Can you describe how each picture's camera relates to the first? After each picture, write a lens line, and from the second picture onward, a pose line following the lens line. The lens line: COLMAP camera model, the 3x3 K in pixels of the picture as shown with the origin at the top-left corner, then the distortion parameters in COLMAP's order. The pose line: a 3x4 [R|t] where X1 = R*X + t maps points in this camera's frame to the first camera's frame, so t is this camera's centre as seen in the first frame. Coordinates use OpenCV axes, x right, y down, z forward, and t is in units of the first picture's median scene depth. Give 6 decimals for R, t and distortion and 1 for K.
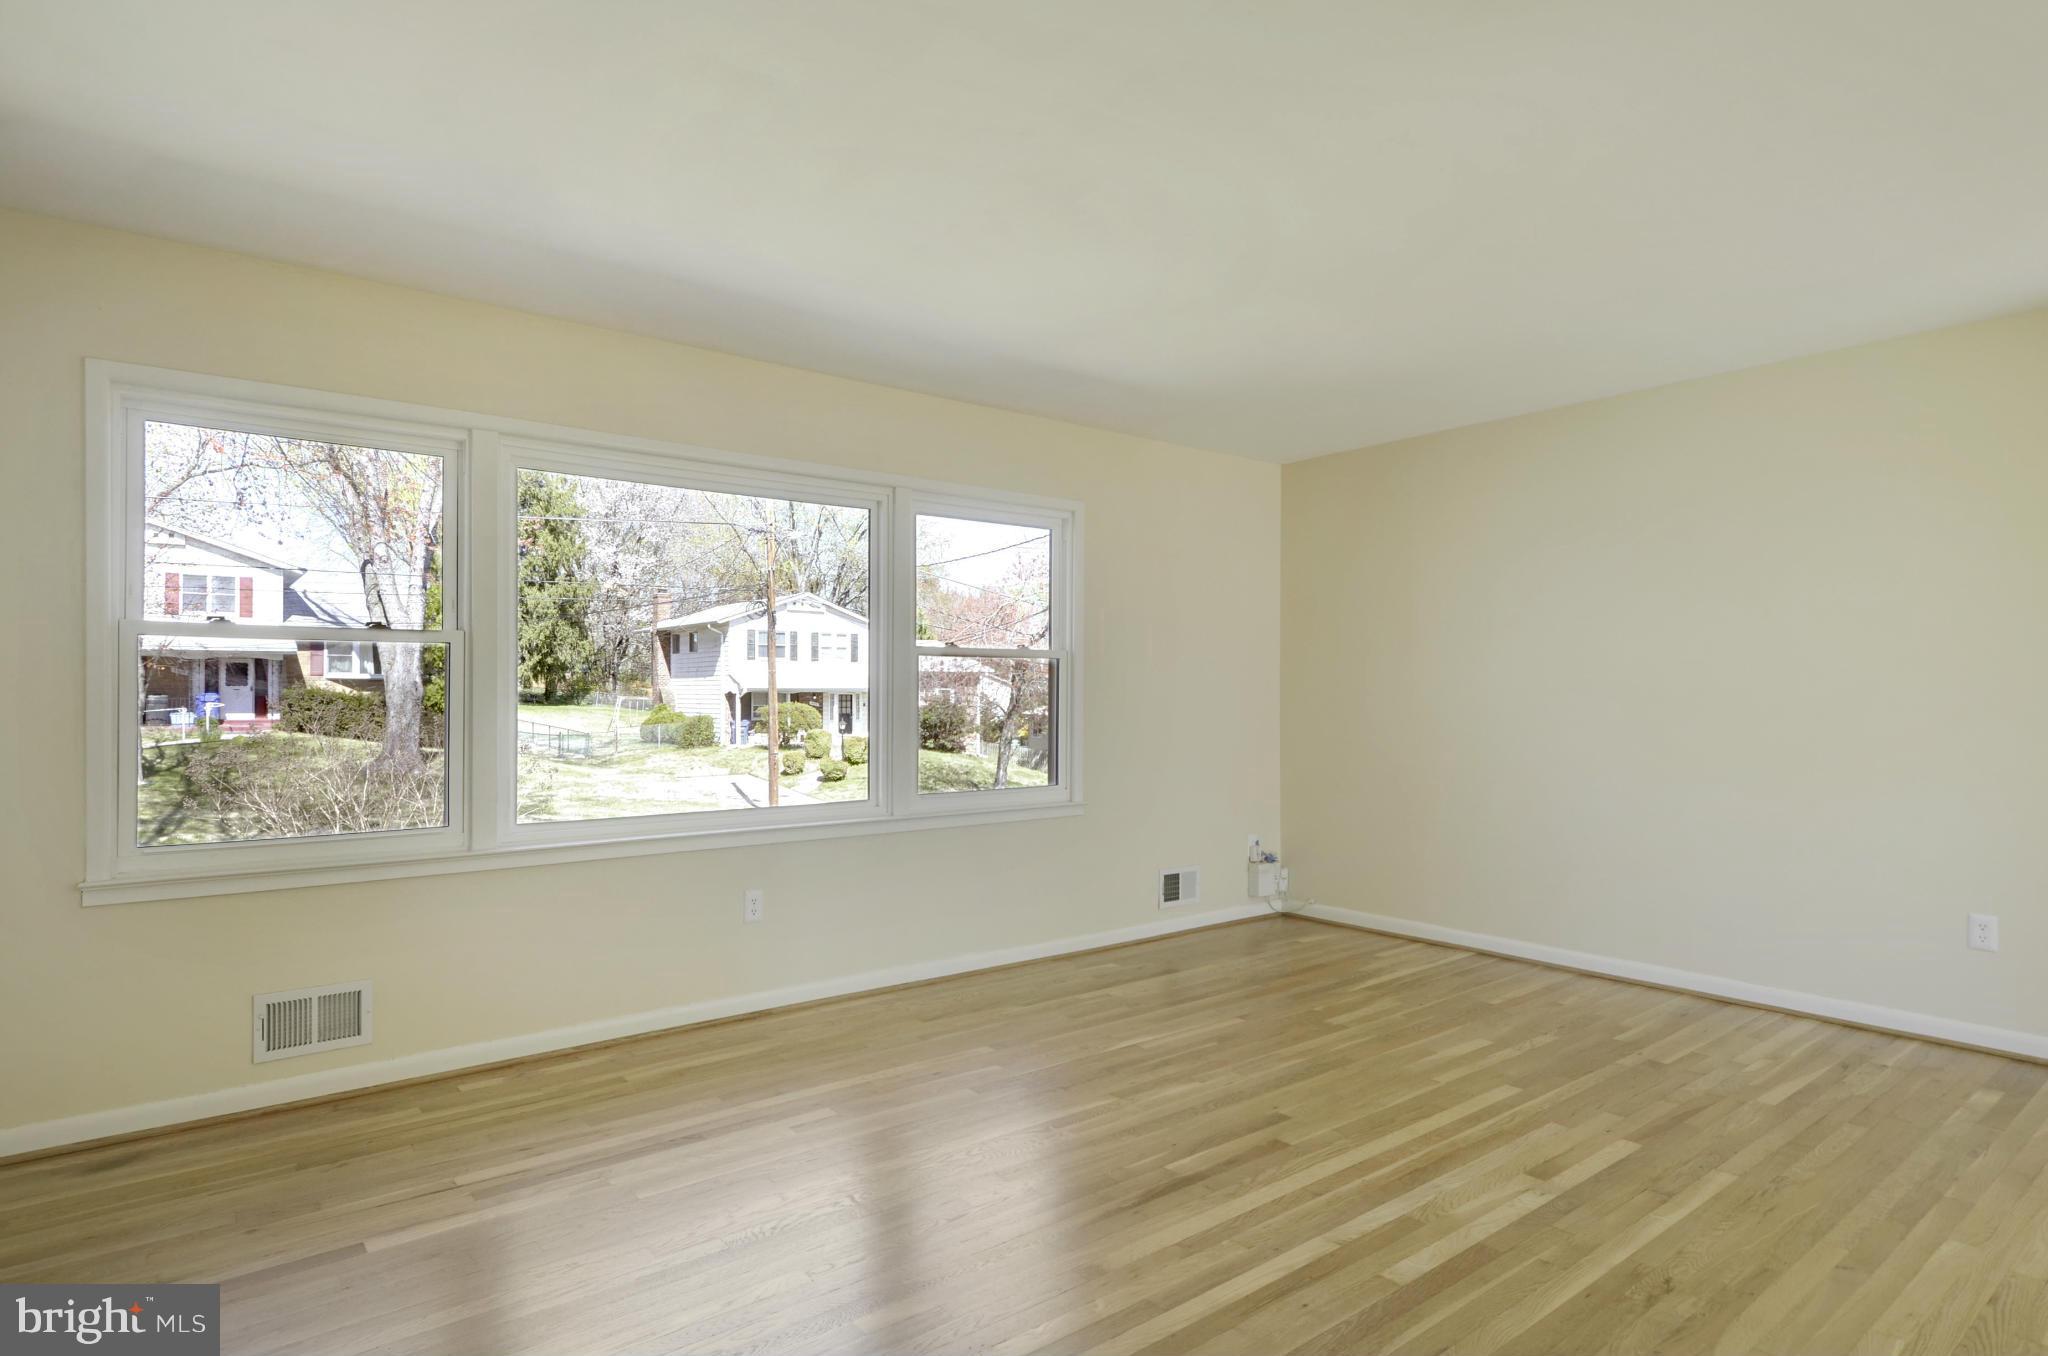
lens RADIAL K [[1046.0, 0, 1024.0], [0, 1046.0, 678.0], [0, 0, 1]] dist [0.013341, -0.014213]
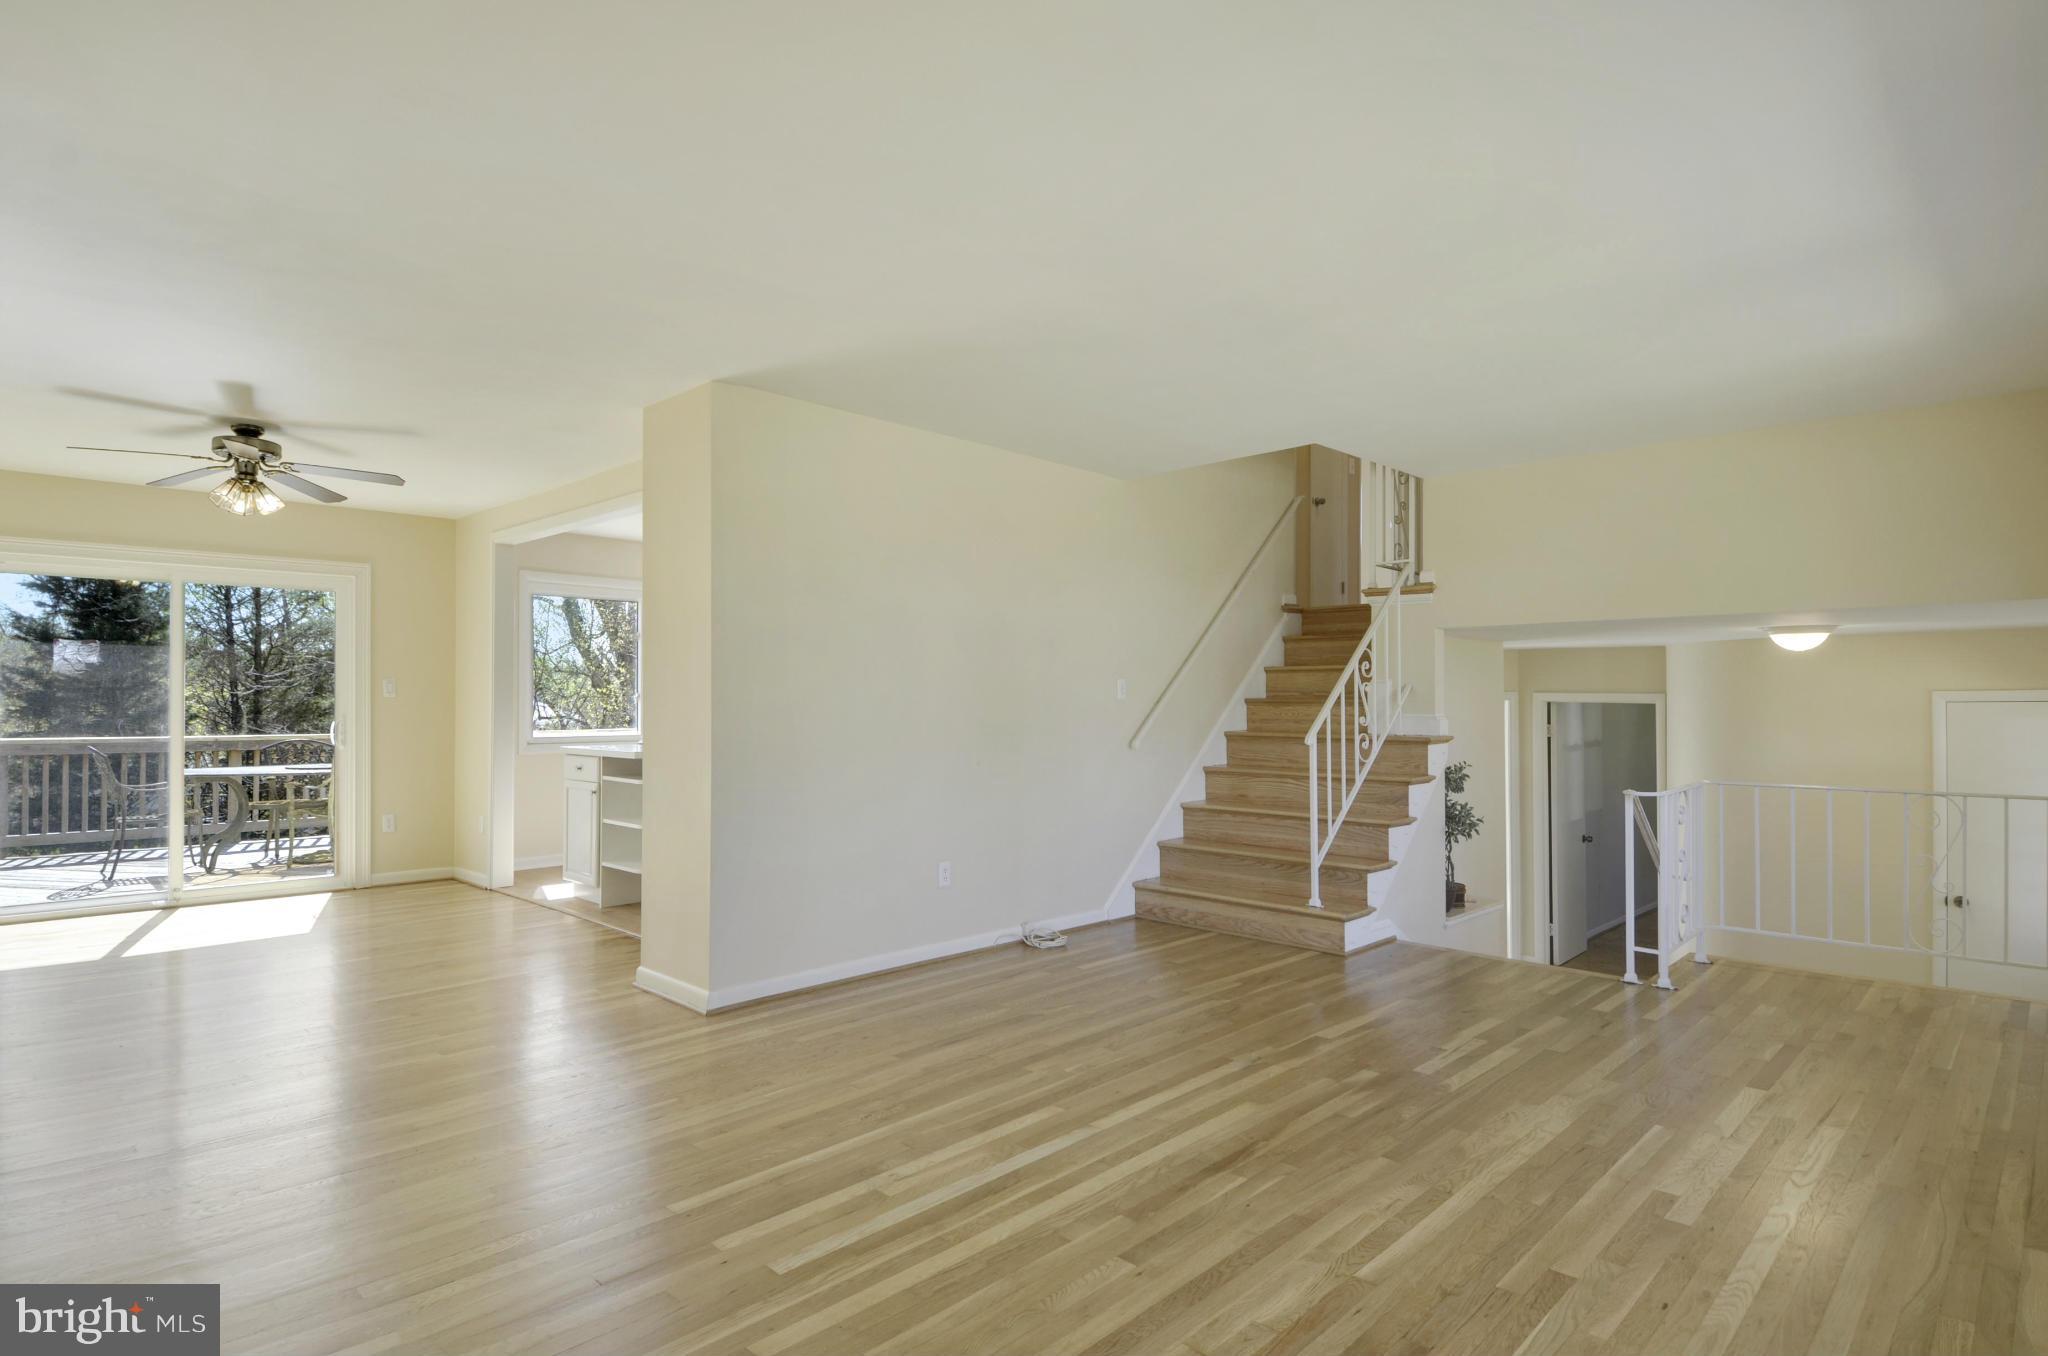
lens RADIAL K [[1046.0, 0, 1024.0], [0, 1046.0, 678.0], [0, 0, 1]] dist [0.013341, -0.014213]
pose [[-0.990821, -0.002368, -0.135160, 0.413790], [0.002461, 0.999365, -0.035543, 0.022947], [0.135159, -0.035550, -0.990186, 1.706072]]
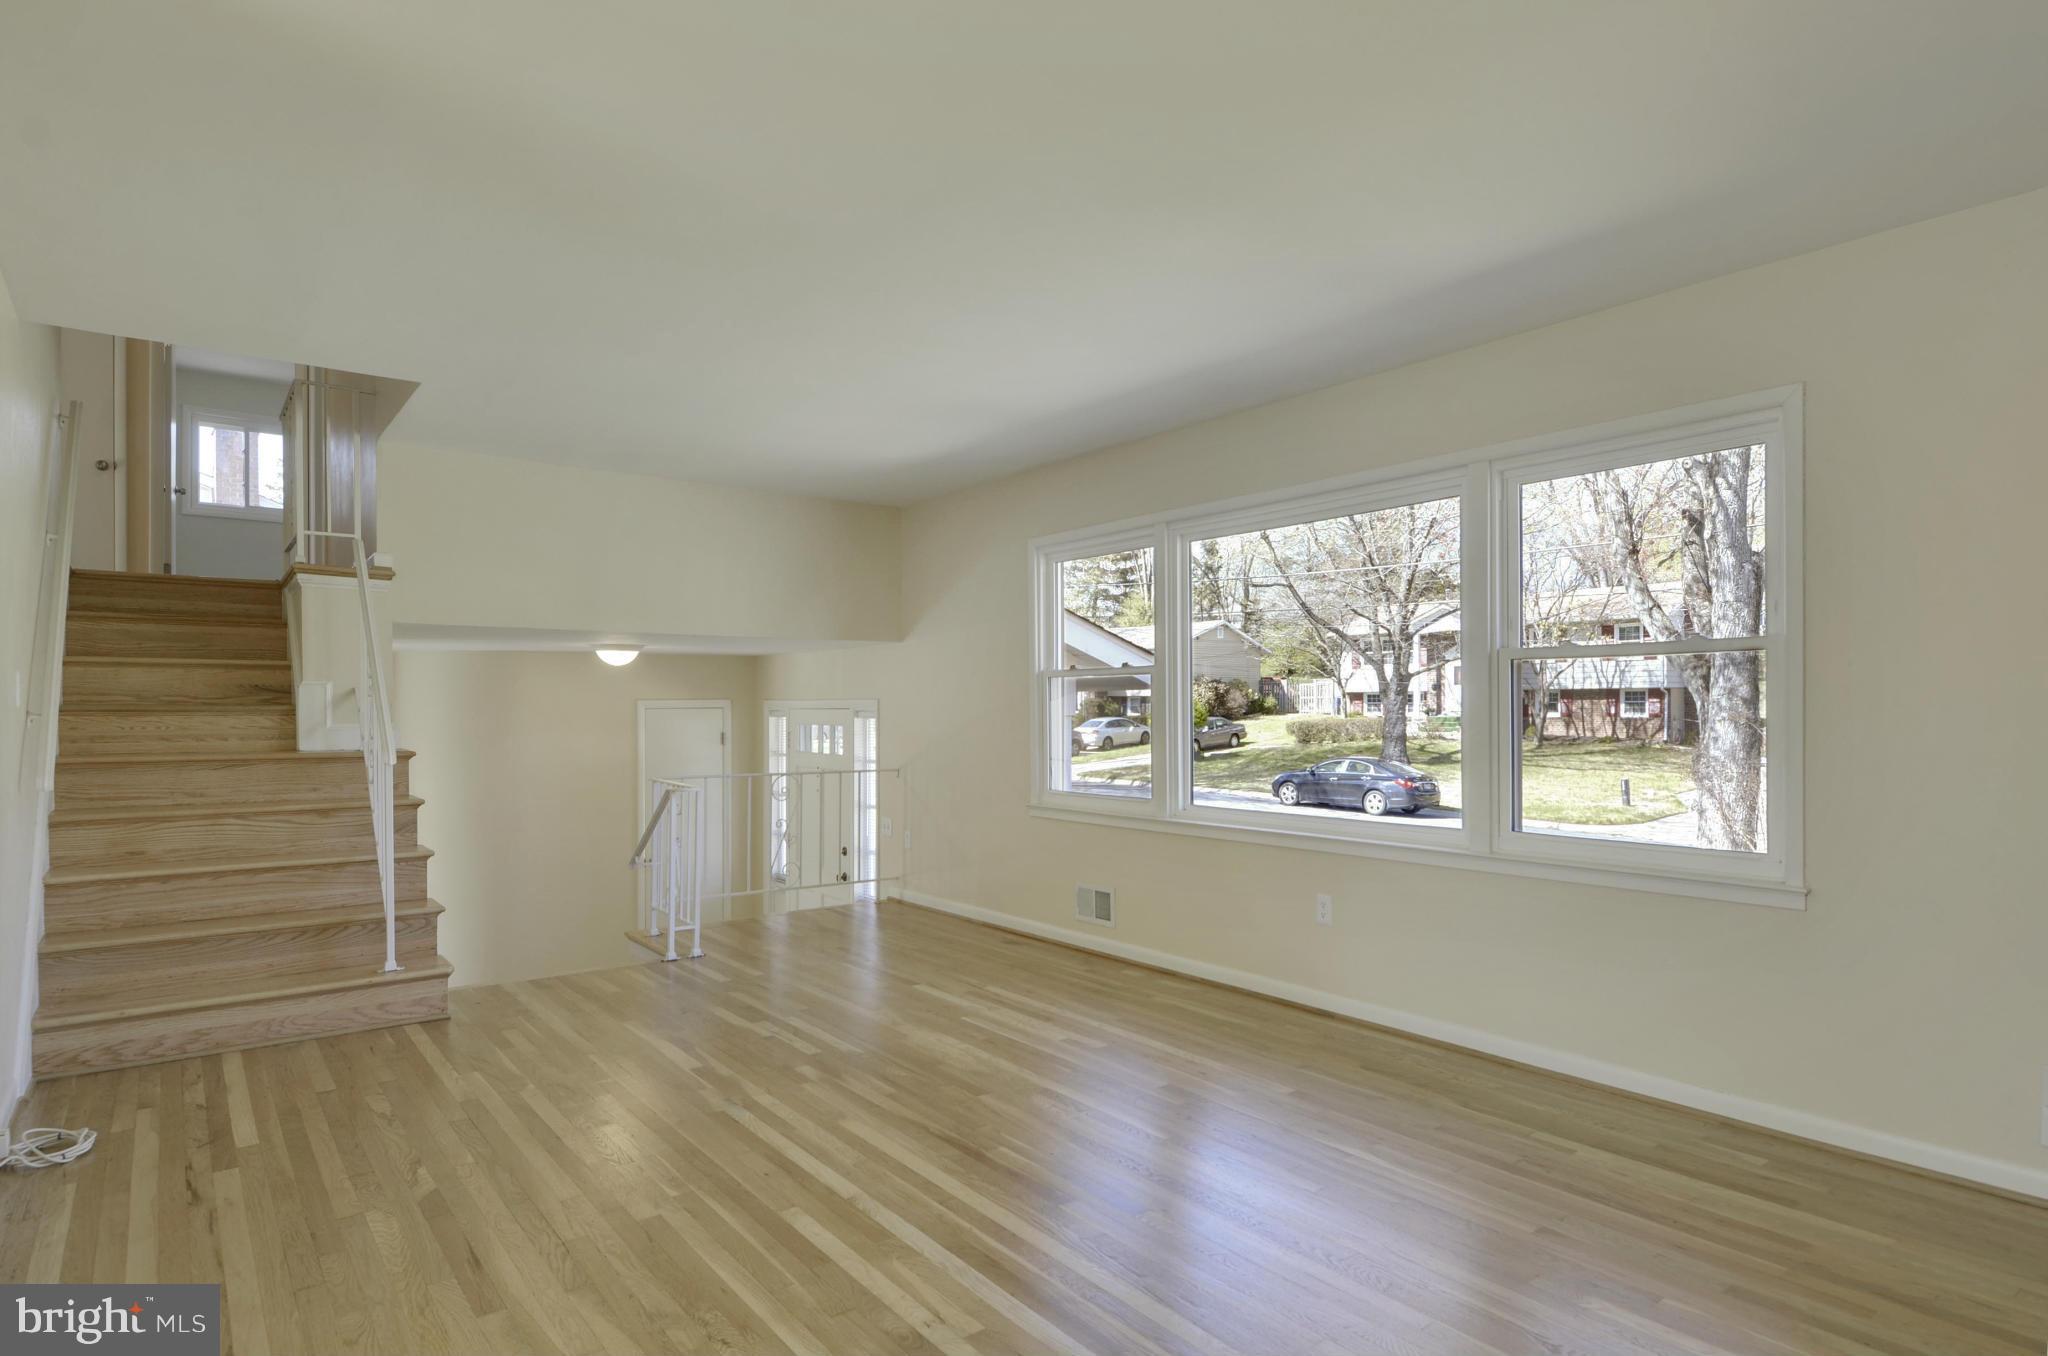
lens RADIAL K [[1120.8, 0, 986.5], [0, 1120.8, 702.4], [0, 0, 1]] dist [0.002560, 0.000438]
pose [[-0.015705, -0.003729, -0.999870, 1.114619], [0.016292, 0.999859, -0.003985, 0.011736], [0.999744, -0.016352, -0.015642, 0.872504]]
